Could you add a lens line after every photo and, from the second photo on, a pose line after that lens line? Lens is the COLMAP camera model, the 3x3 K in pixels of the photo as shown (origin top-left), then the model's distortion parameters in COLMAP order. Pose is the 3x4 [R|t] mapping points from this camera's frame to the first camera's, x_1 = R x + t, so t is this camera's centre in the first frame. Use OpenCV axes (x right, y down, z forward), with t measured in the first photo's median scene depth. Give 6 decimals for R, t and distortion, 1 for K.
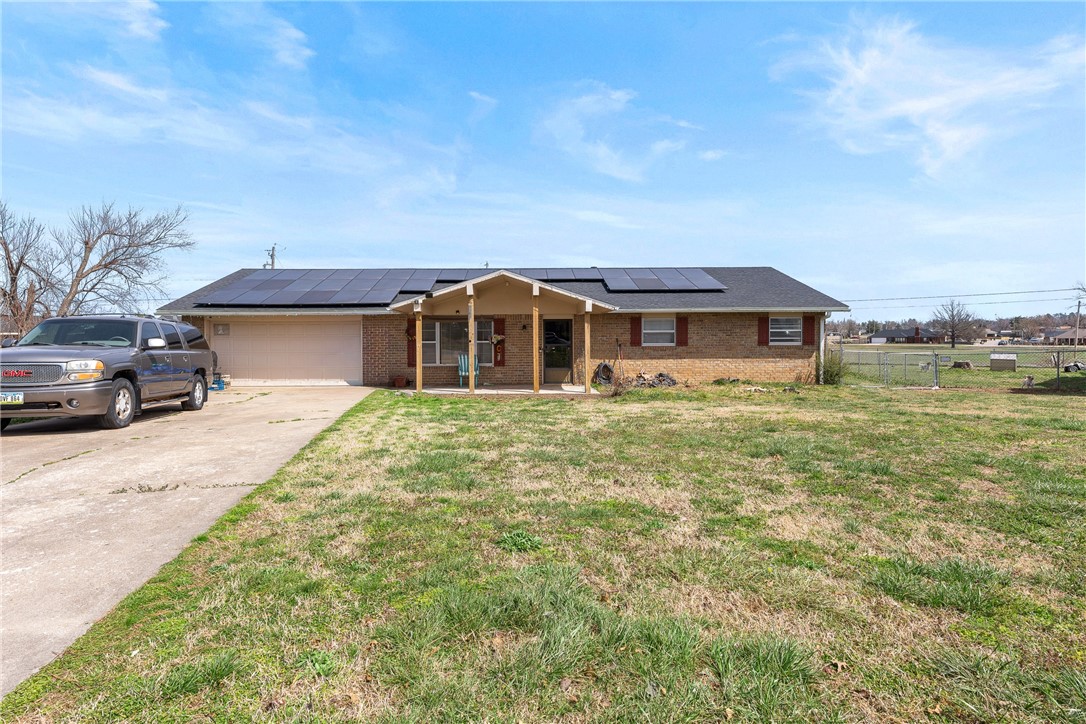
lens RADIAL K [[608.1, 0, 542.4], [0, 608.1, 355.4], [0, 0, 1]] dist [0.007015, 0.002168]
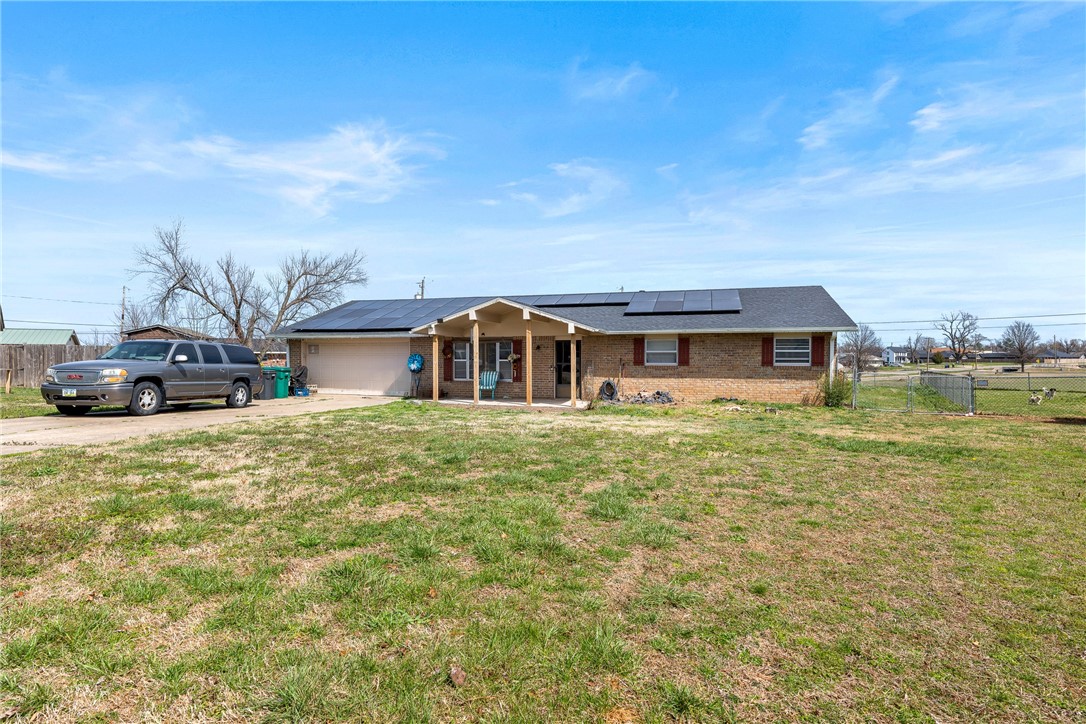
lens RADIAL K [[580.5, 0, 540.6], [0, 580.5, 370.1], [0, 0, 1]] dist [0.001597, 0.000256]
pose [[0.952986, 0.012309, -0.302763, 0.297896], [-0.014615, 0.999879, -0.005353, 0.001005], [0.302660, 0.009527, 0.953051, -0.019629]]
